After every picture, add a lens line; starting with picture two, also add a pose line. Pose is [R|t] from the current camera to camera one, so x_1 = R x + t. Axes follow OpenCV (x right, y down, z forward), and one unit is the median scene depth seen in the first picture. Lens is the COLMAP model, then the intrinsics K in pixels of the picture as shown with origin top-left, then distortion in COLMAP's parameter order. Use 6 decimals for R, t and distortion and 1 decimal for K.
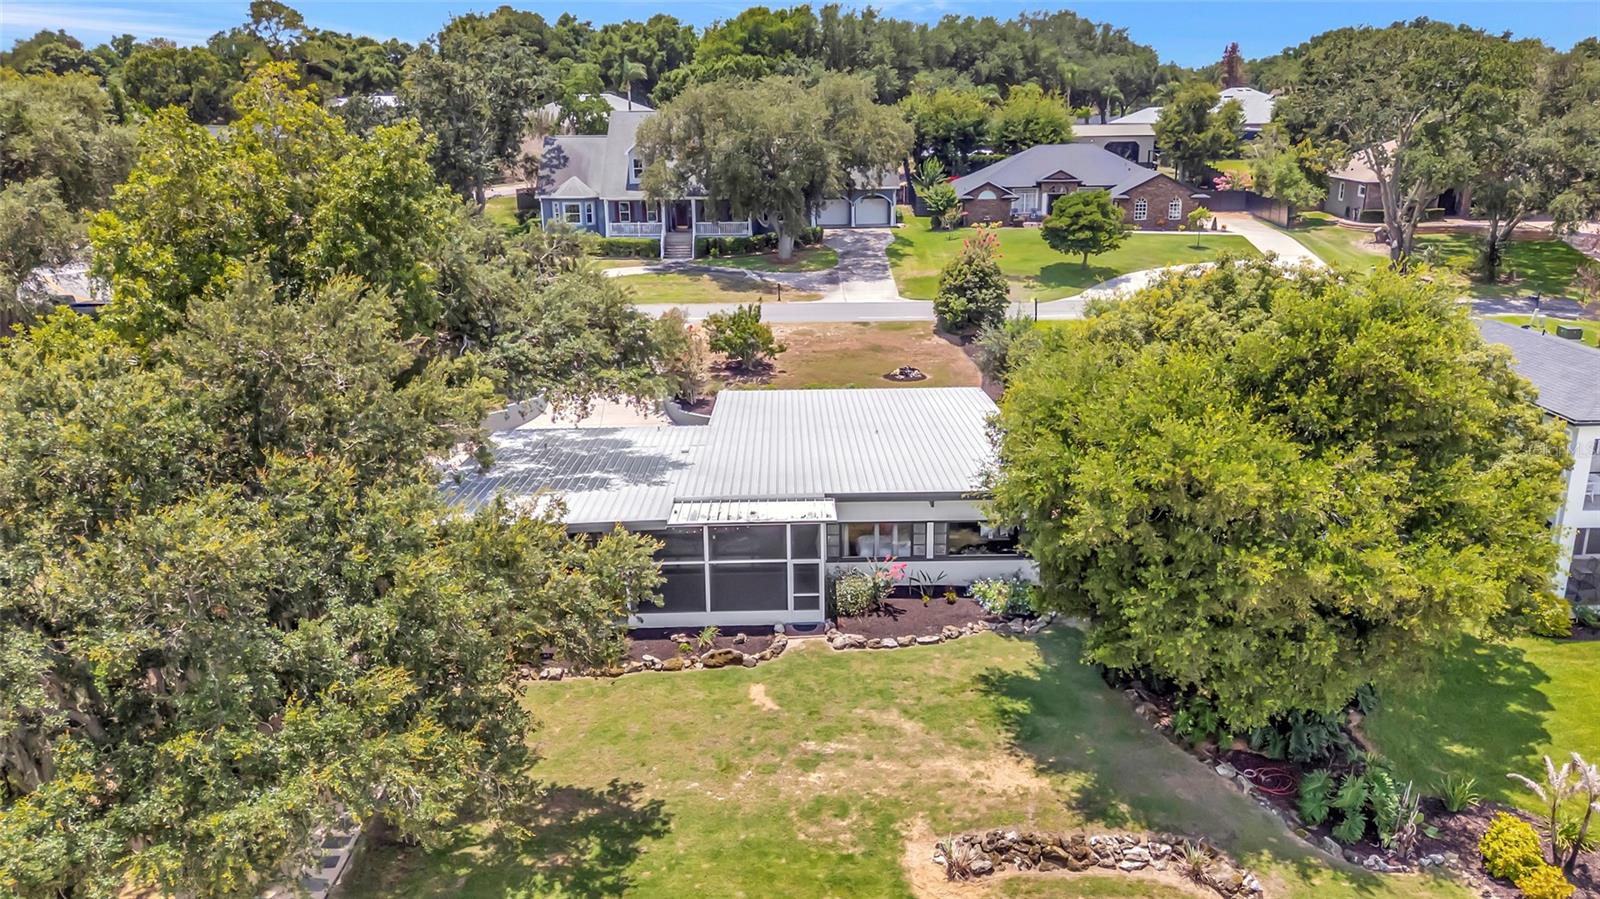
lens RADIAL K [[1186.7, 0, 800.0], [0, 1186.7, 449.5], [0, 0, 1]] dist [0.074499, -0.076021]
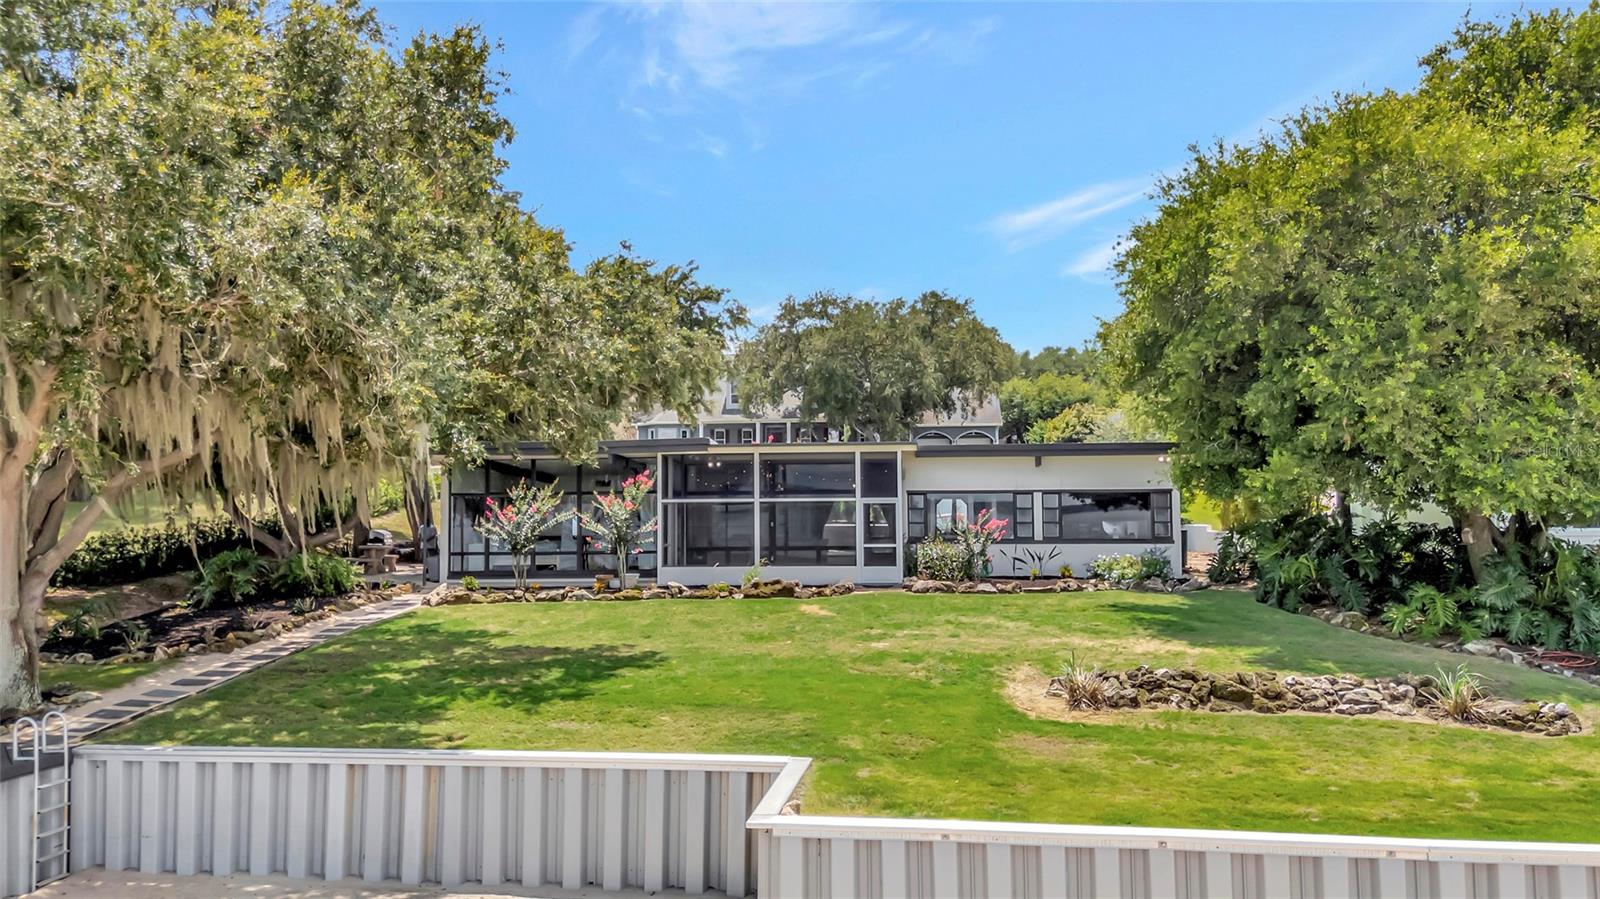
lens RADIAL K [[1186.7, 0, 800.0], [0, 1186.7, 449.5], [0, 0, 1]] dist [0.074499, -0.076021]
pose [[0.995671, 0.002920, -0.092898, 0.032858], [-0.033499, 0.943601, -0.329386, 0.417657], [0.086697, 0.331072, 0.939614, 0.292086]]
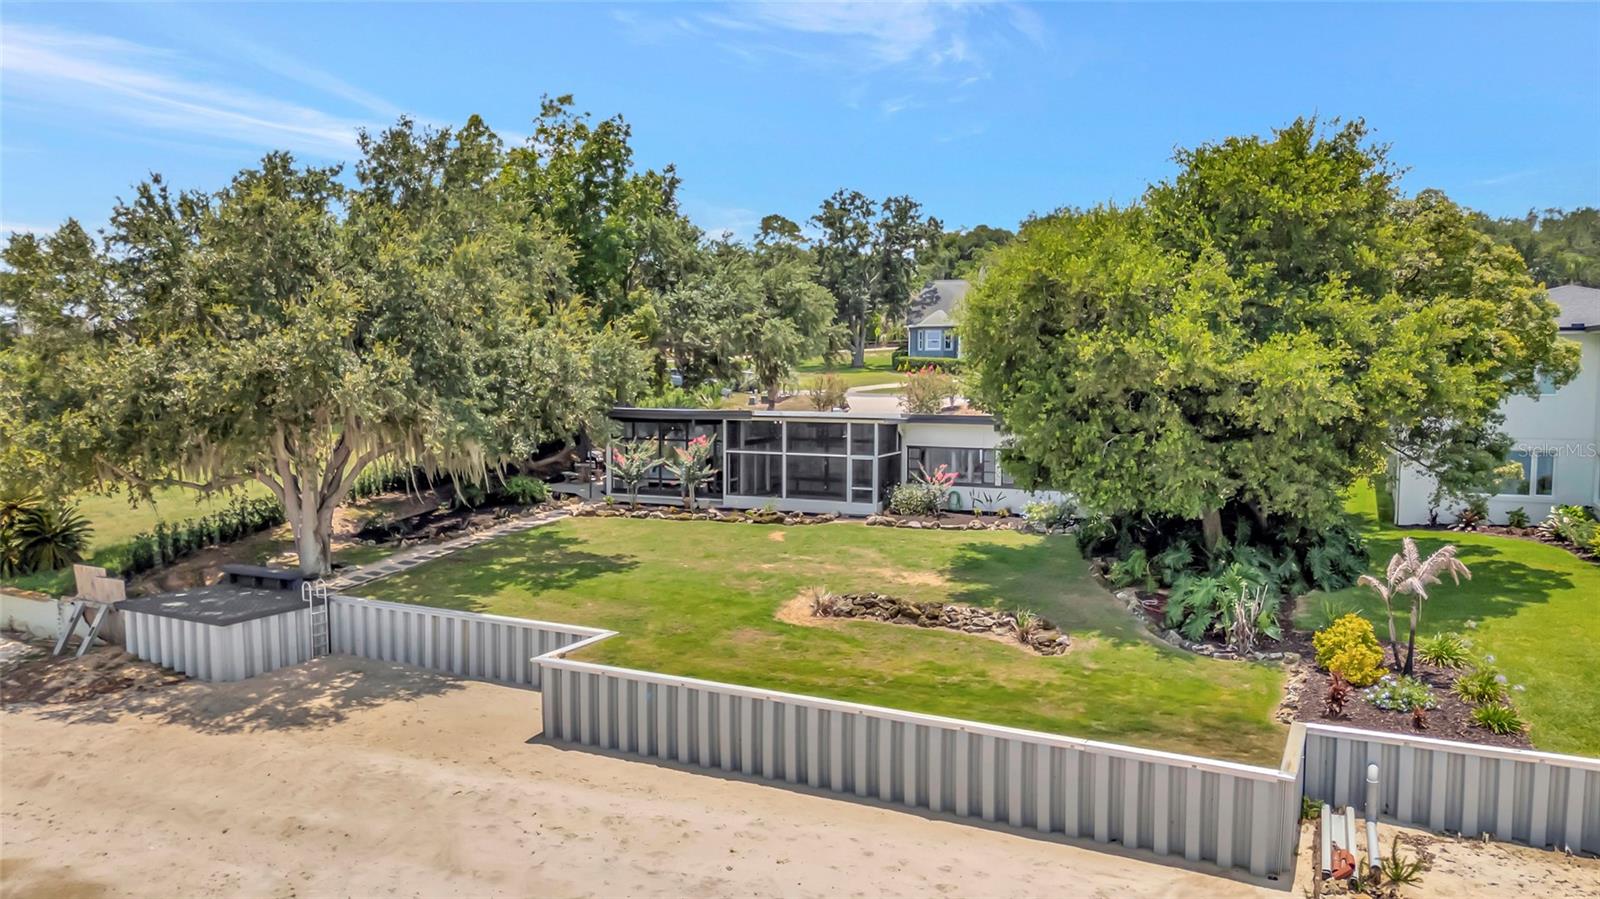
lens RADIAL K [[1179.1, 0, 801.8], [0, 1179.1, 471.4], [0, 0, 1]] dist [0.129497, -0.156768]
pose [[0.906914, 0.058246, -0.417271, 0.547795], [-0.136620, 0.977538, -0.160483, 0.381097], [0.398551, 0.202552, 0.894500, -0.057881]]
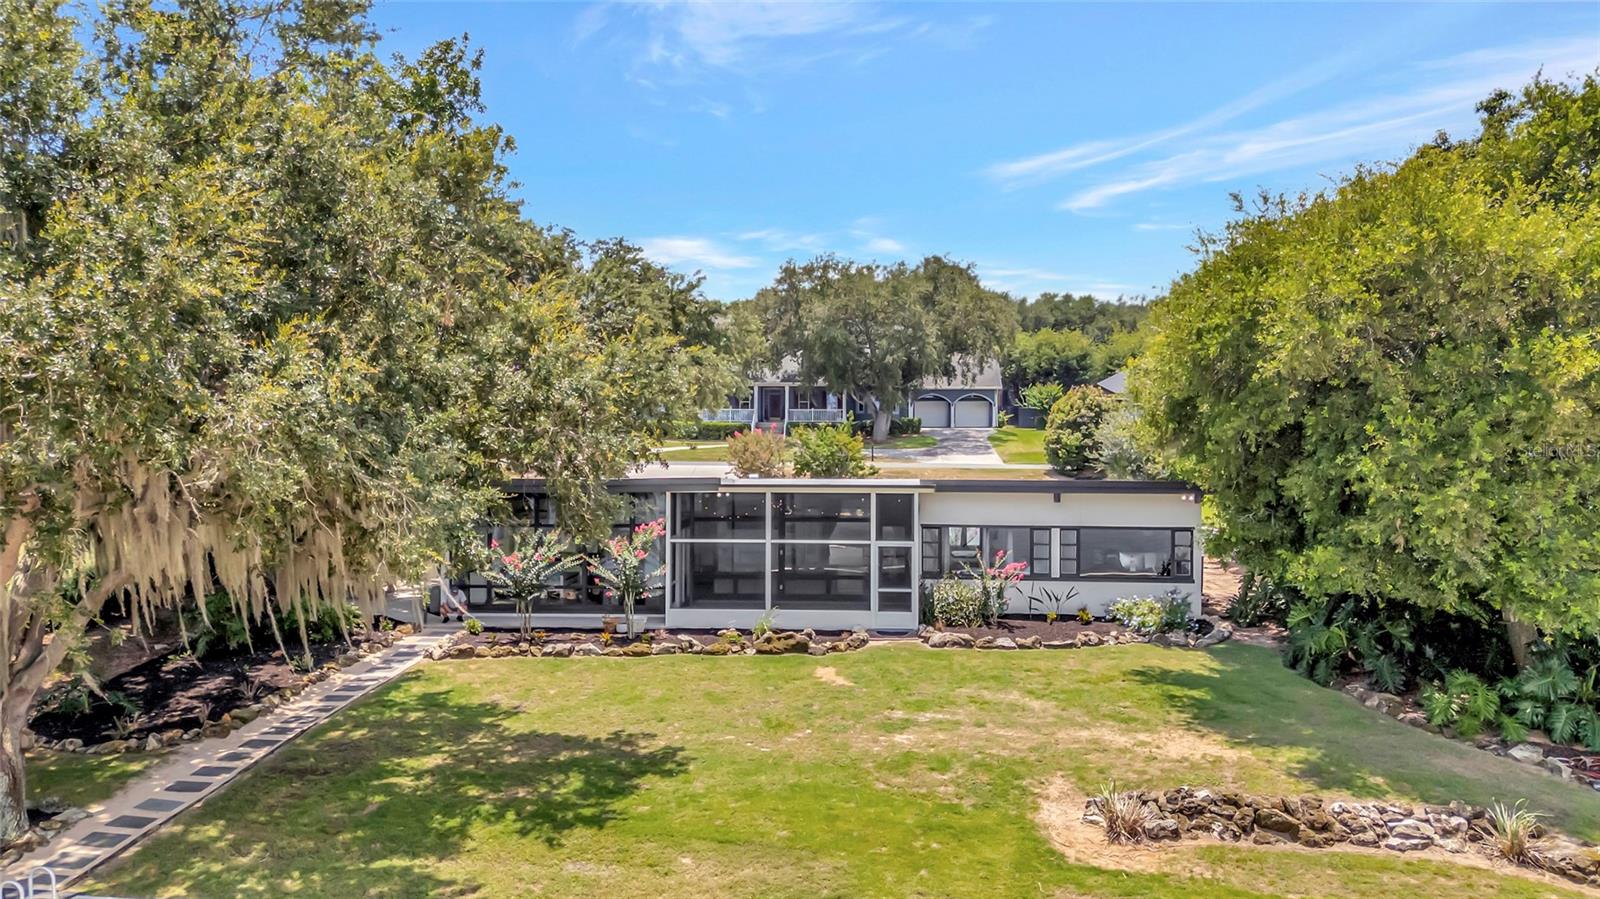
lens RADIAL K [[1180.5, 0, 800.0], [0, 1180.5, 449.5], [0, 0, 1]] dist [0.075098, -0.067212]
pose [[0.996269, 0.018893, -0.084214, 0.008659], [-0.041173, 0.961597, -0.271360, 0.315194], [0.075853, 0.273815, 0.958786, 0.298557]]
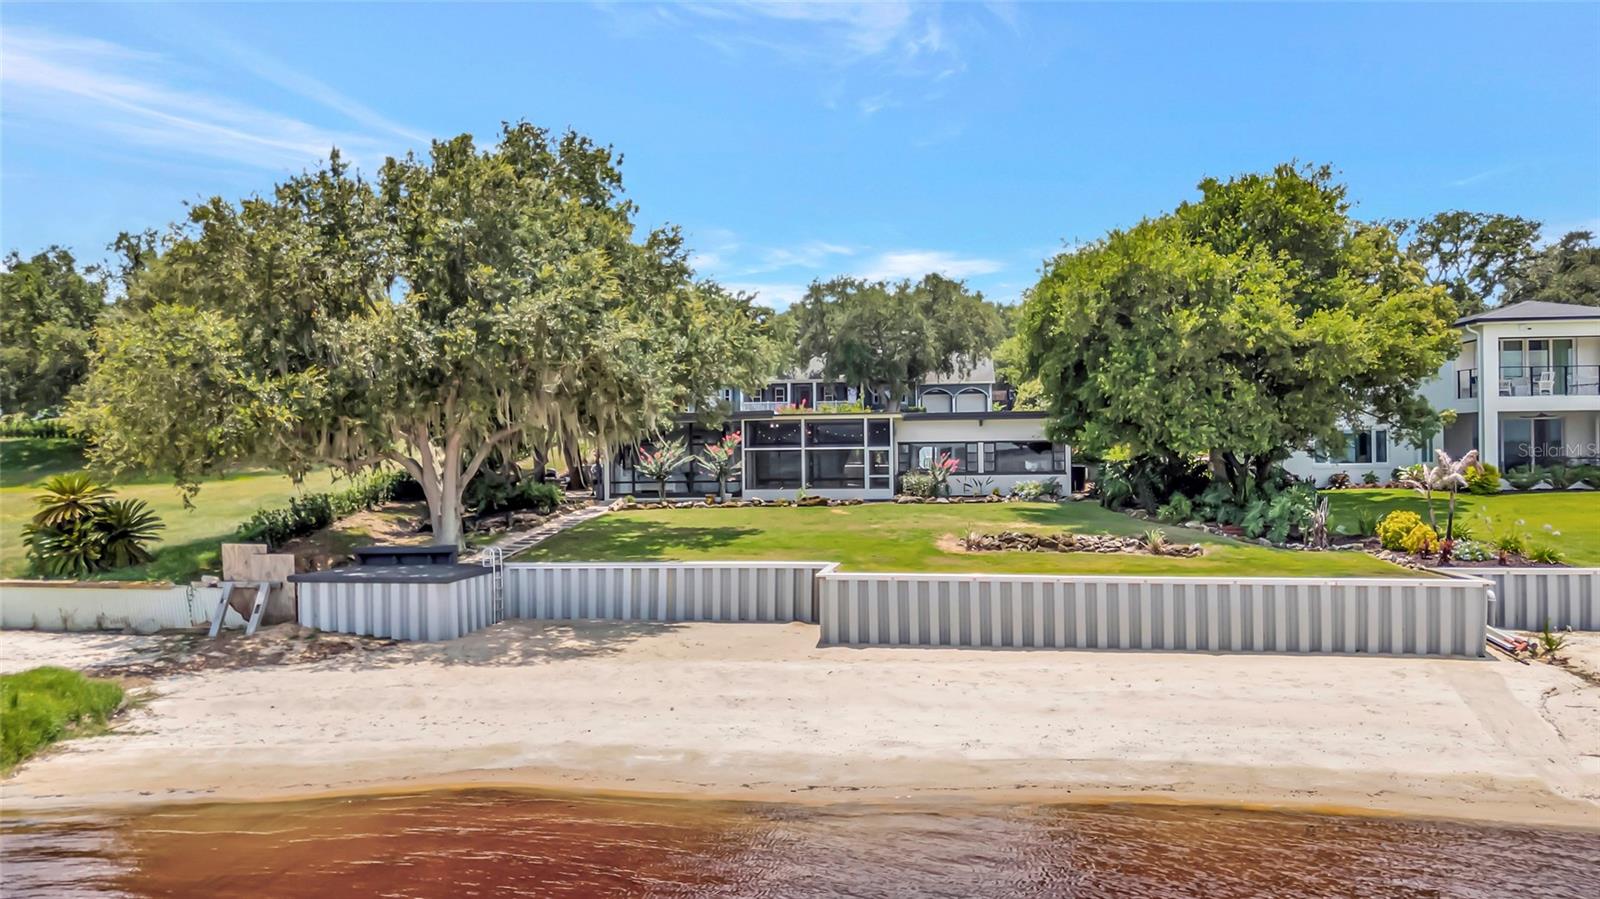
lens RADIAL K [[1186.7, 0, 800.0], [0, 1186.7, 449.5], [0, 0, 1]] dist [0.074499, -0.076021]
pose [[0.994023, 0.003145, -0.109124, 0.077098], [-0.034367, 0.957780, -0.285442, 0.598176], [0.103619, 0.287486, 0.952163, -0.314536]]
